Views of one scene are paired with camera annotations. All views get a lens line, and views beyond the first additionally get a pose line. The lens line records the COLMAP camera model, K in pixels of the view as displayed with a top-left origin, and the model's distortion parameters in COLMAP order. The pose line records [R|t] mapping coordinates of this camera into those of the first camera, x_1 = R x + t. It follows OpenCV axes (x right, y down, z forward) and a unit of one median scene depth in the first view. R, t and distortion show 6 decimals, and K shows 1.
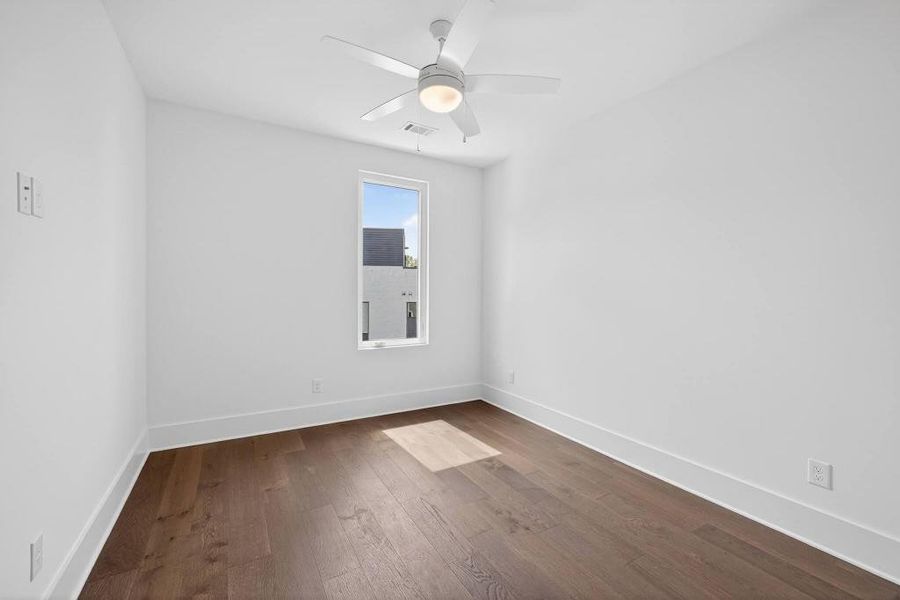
lens RADIAL K [[373.6, 0, 449.1], [0, 373.6, 294.2], [0, 0, 1]] dist [0.001134, -0.000123]
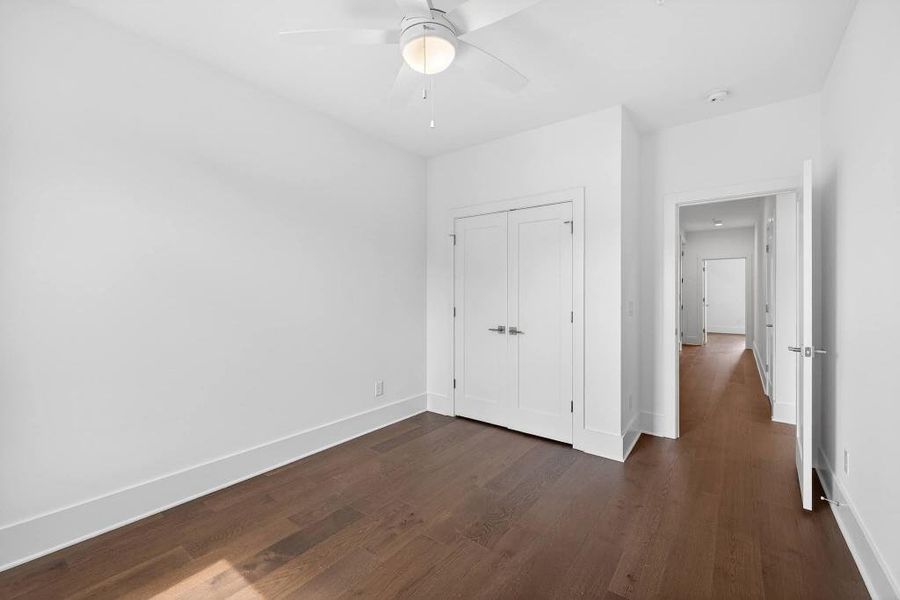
lens RADIAL K [[373.6, 0, 446.6], [0, 373.6, 294.5], [0, 0, 1]] dist [0.001134, -0.000123]
pose [[-0.374177, -0.024475, 0.927034, -0.597552], [-0.007998, 0.999700, 0.023166, -0.027199], [-0.927323, 0.001253, -0.374260, 0.956779]]
